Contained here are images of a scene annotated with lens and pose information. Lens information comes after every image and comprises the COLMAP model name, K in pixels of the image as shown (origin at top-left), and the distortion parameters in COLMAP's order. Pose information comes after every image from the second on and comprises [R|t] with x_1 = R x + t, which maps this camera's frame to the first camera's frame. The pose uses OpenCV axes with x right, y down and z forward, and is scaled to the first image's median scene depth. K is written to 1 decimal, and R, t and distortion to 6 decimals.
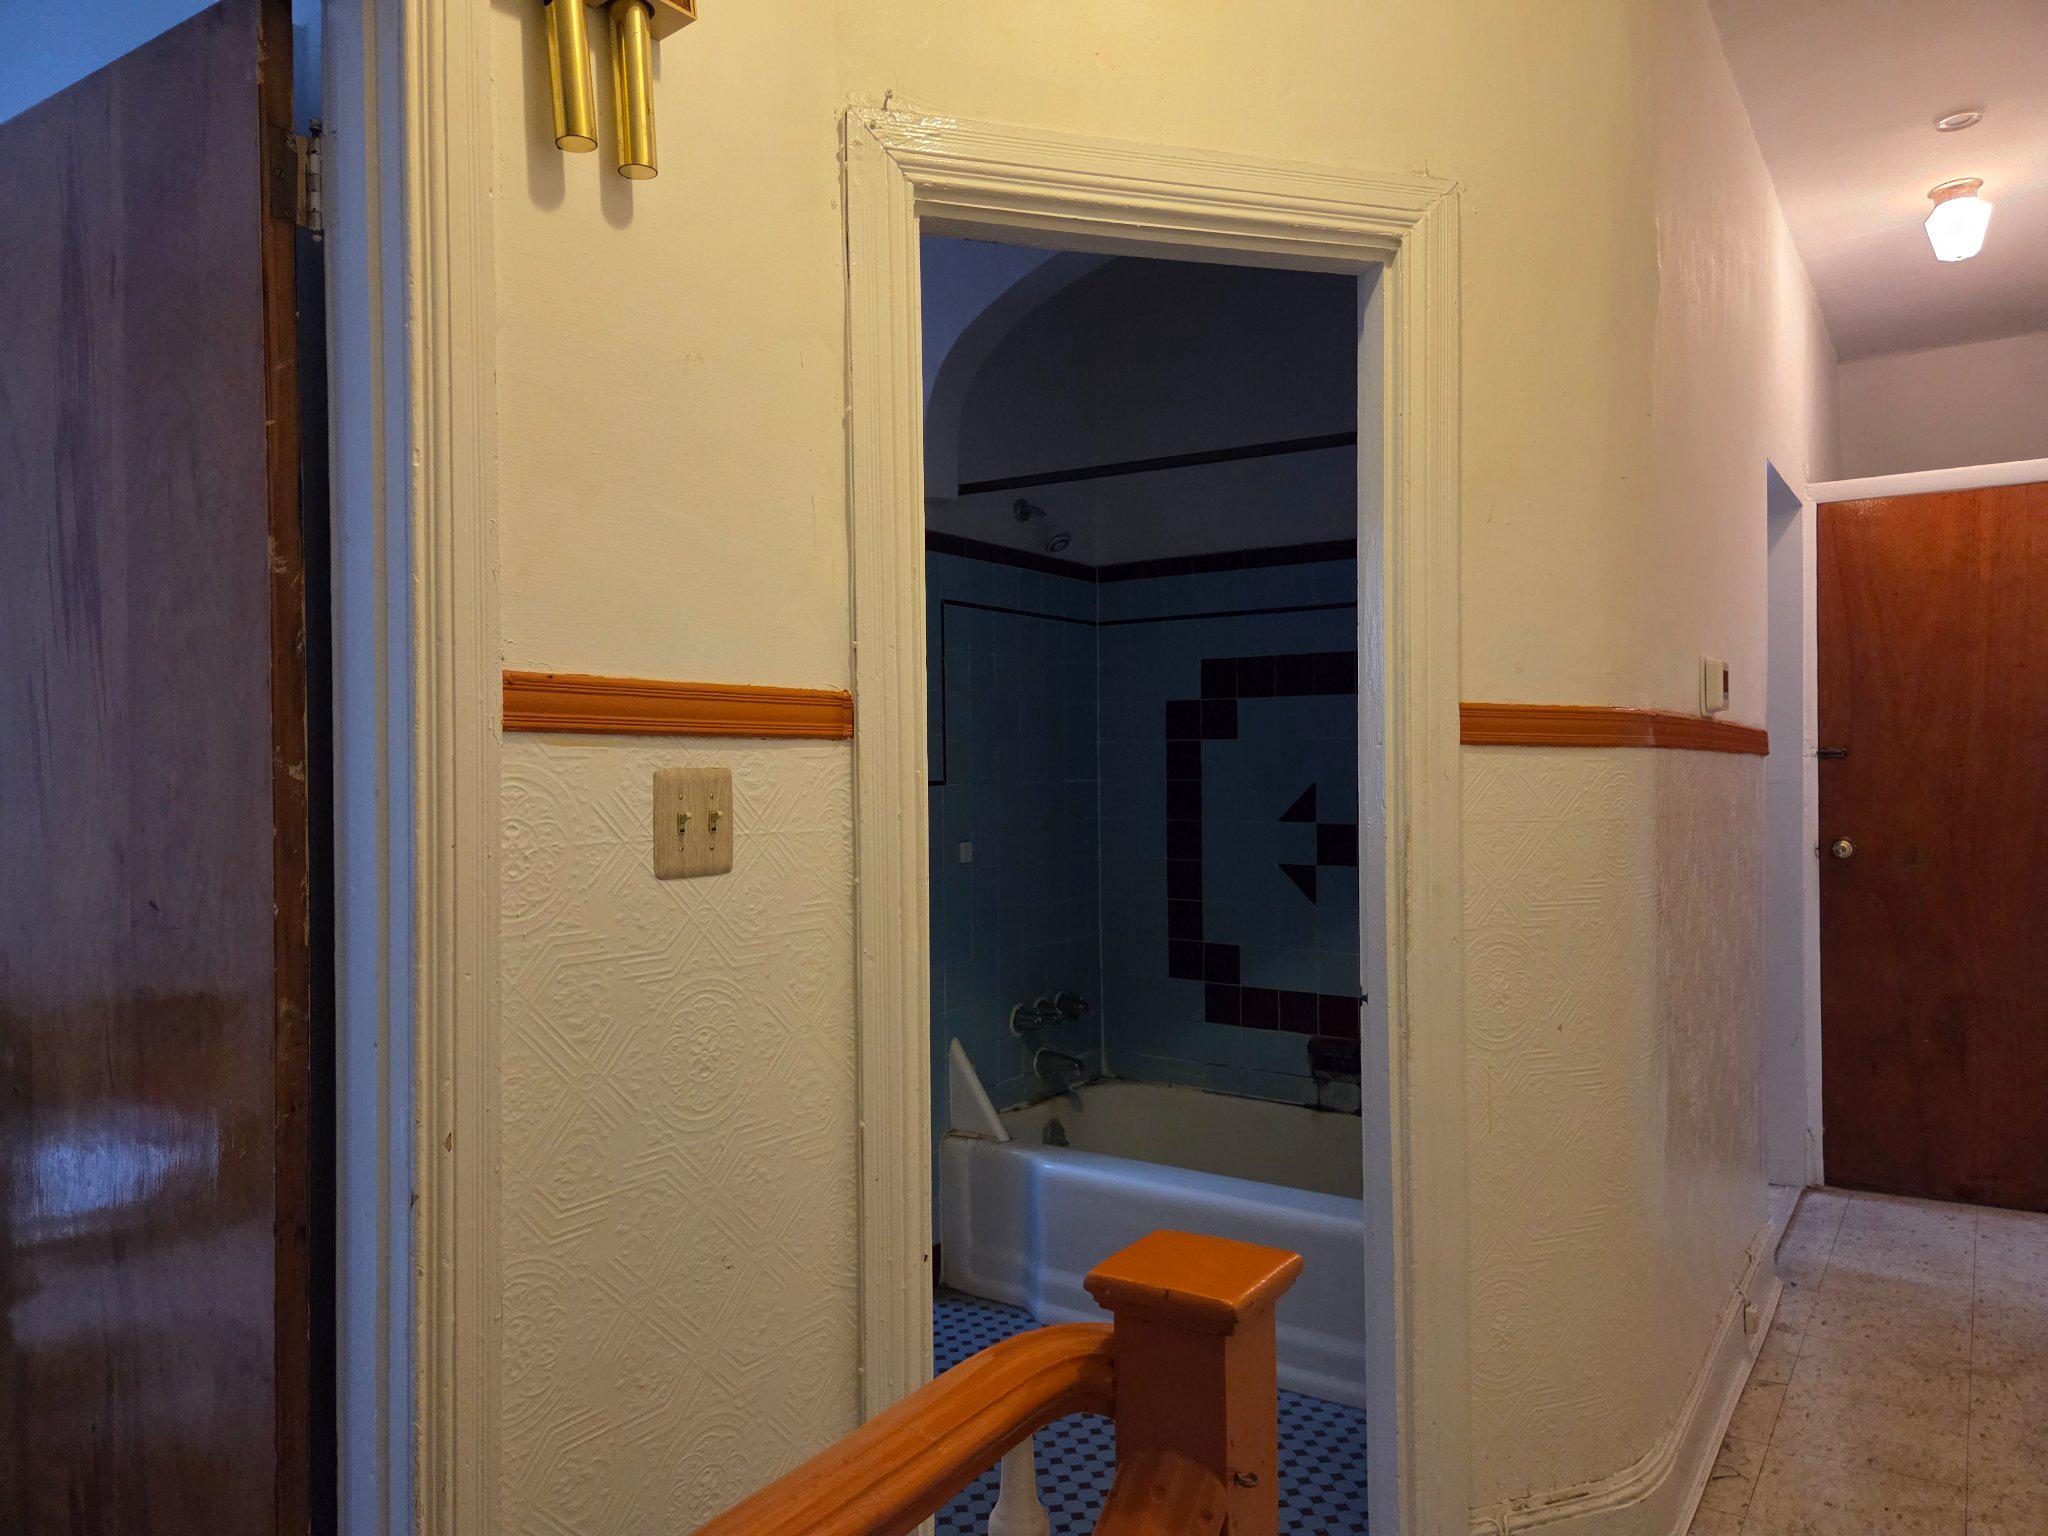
lens RADIAL K [[1378.6, 0, 1023.4], [0, 1378.6, 768.9], [0, 0, 1]] dist [0.047748, -0.019689]
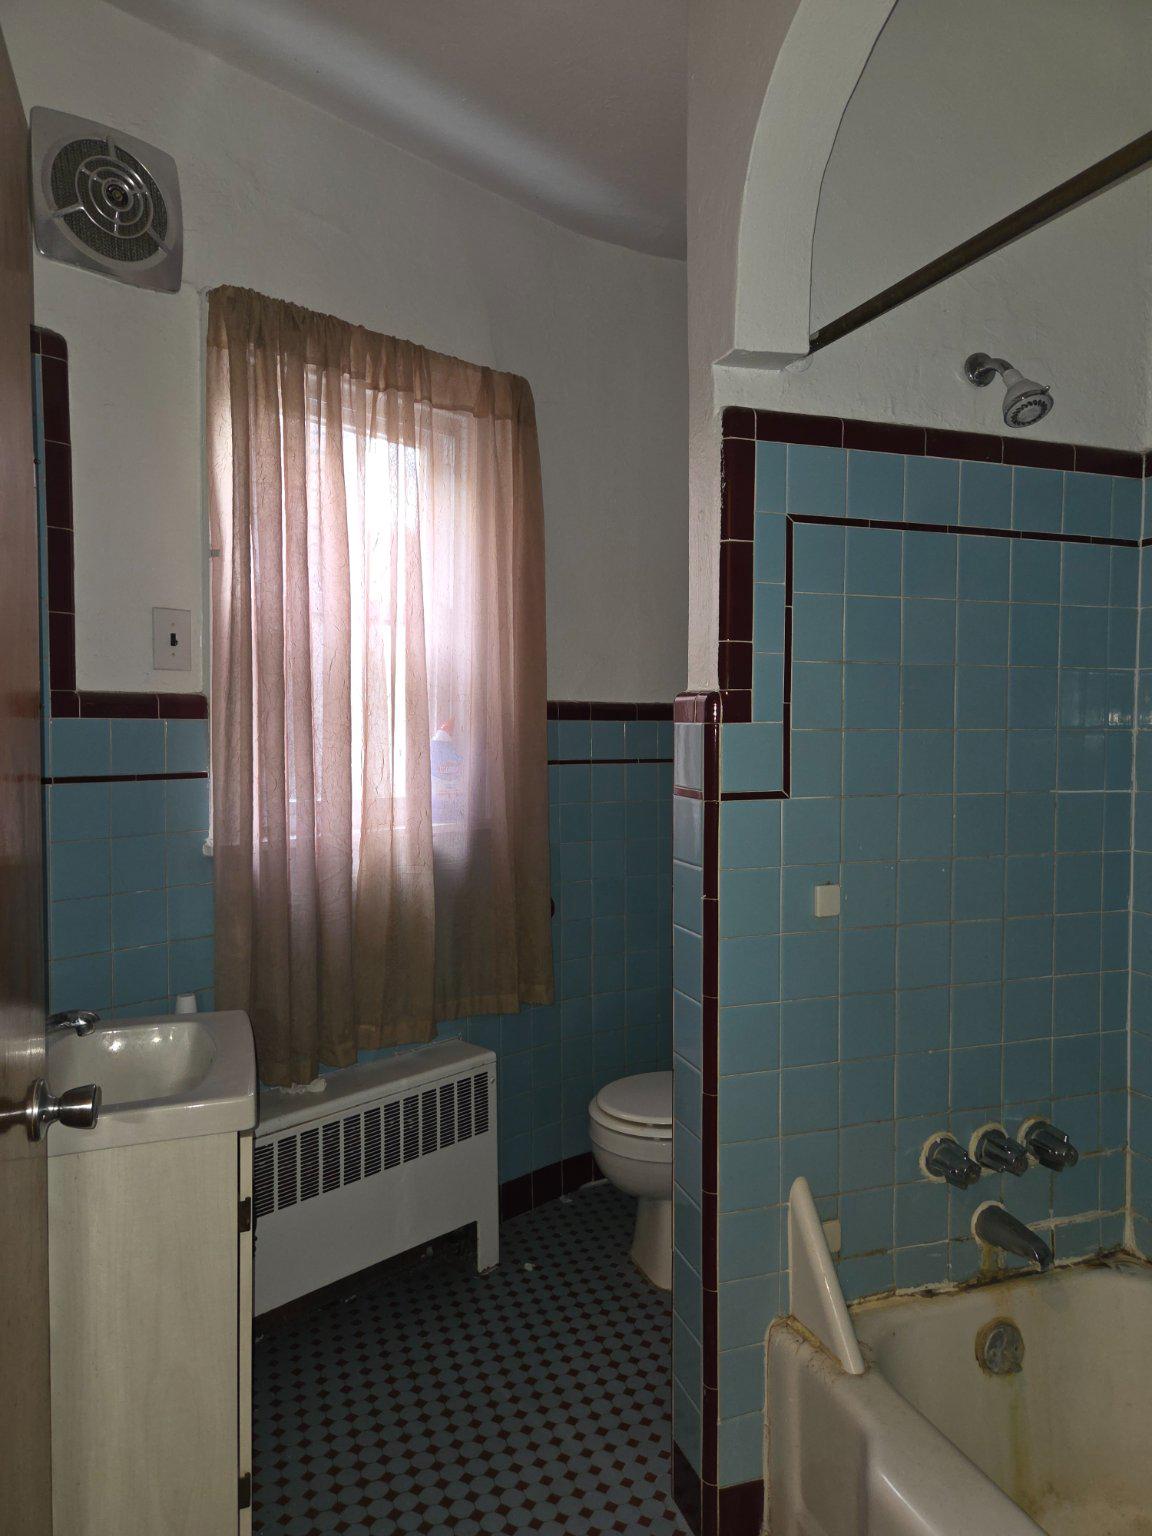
lens RADIAL K [[1033.9, 0, 577.3], [0, 1033.9, 760.8], [0, 0, 1]] dist [0.047748, -0.019689]
pose [[0.807121, 0.034526, -0.589376, 0.177563], [-0.016015, 0.999202, 0.036603, -0.026149], [0.590169, -0.020104, 0.807029, 0.620875]]
